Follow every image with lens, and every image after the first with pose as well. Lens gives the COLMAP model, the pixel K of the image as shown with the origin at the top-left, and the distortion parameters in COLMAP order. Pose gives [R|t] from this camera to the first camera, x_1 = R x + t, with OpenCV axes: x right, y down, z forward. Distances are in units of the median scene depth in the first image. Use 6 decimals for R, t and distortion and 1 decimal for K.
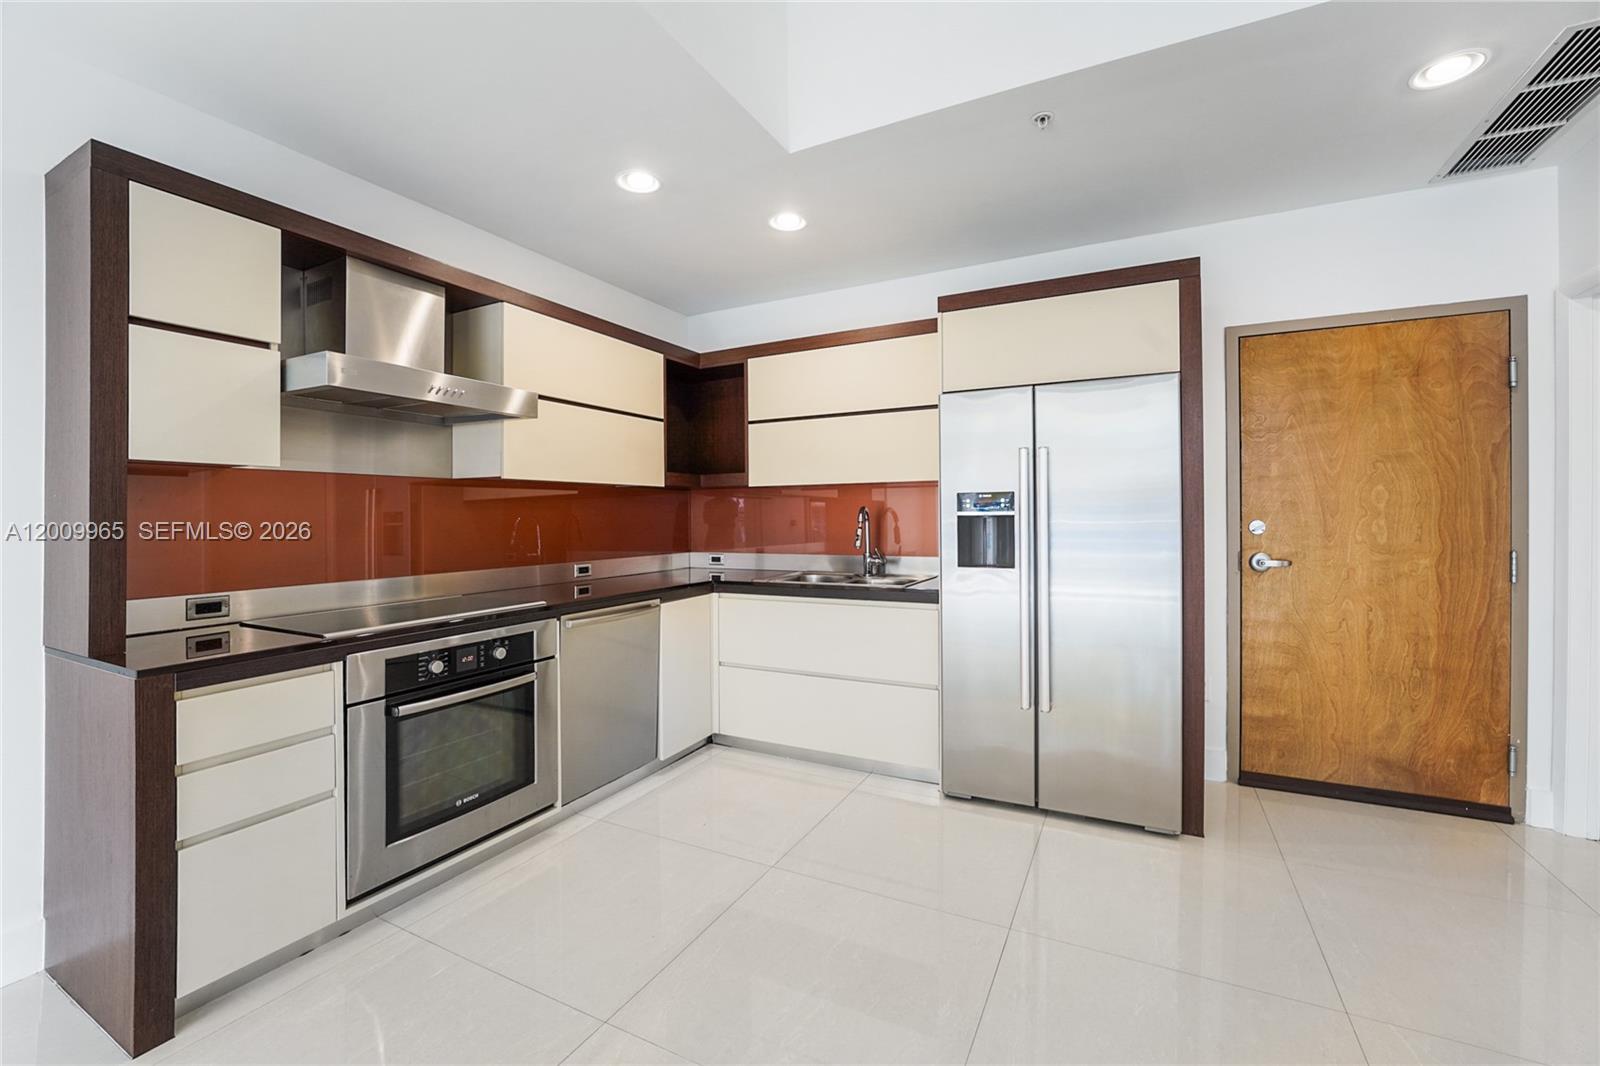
lens RADIAL K [[664.2, 0, 805.2], [0, 664.2, 522.4], [0, 0, 1]] dist [-0.014159, 0.000102]
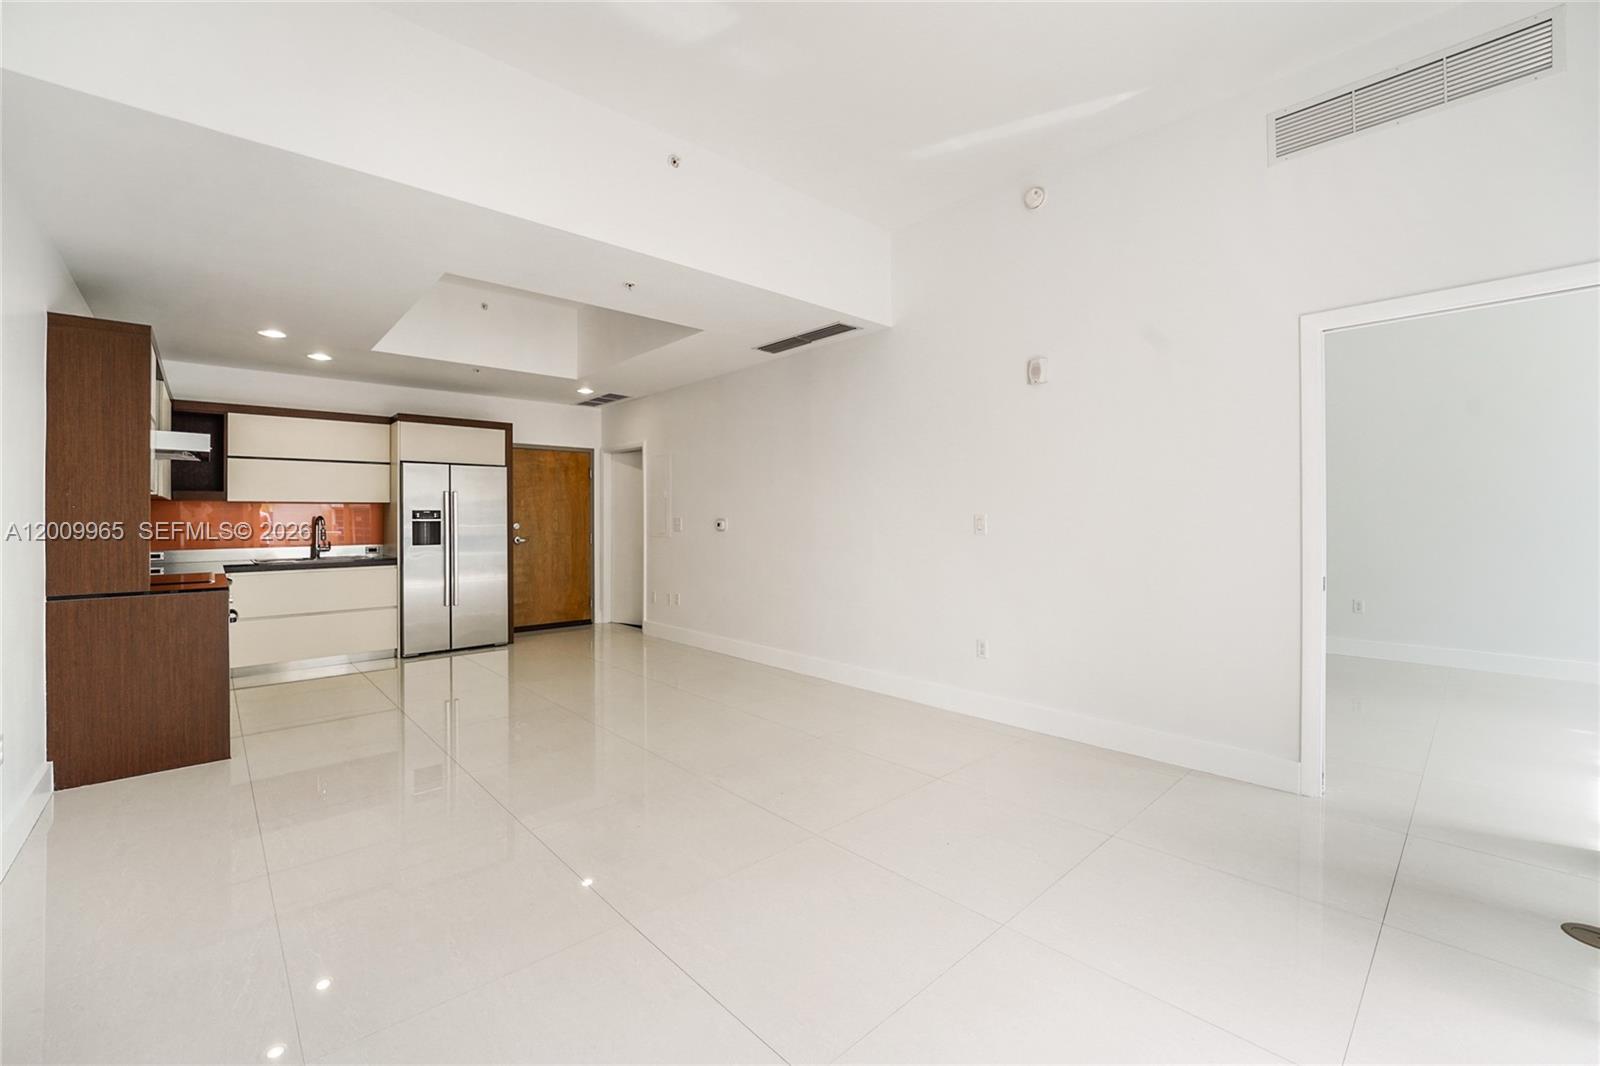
lens RADIAL K [[664.2, 0, 805.5], [0, 664.2, 525.0], [0, 0, 1]] dist [-0.014159, 0.000102]
pose [[0.347430, -0.005780, 0.937688, -1.331790], [0.002127, 0.999983, 0.005376, -0.007753], [-0.937703, 0.000127, 0.347437, -0.915789]]
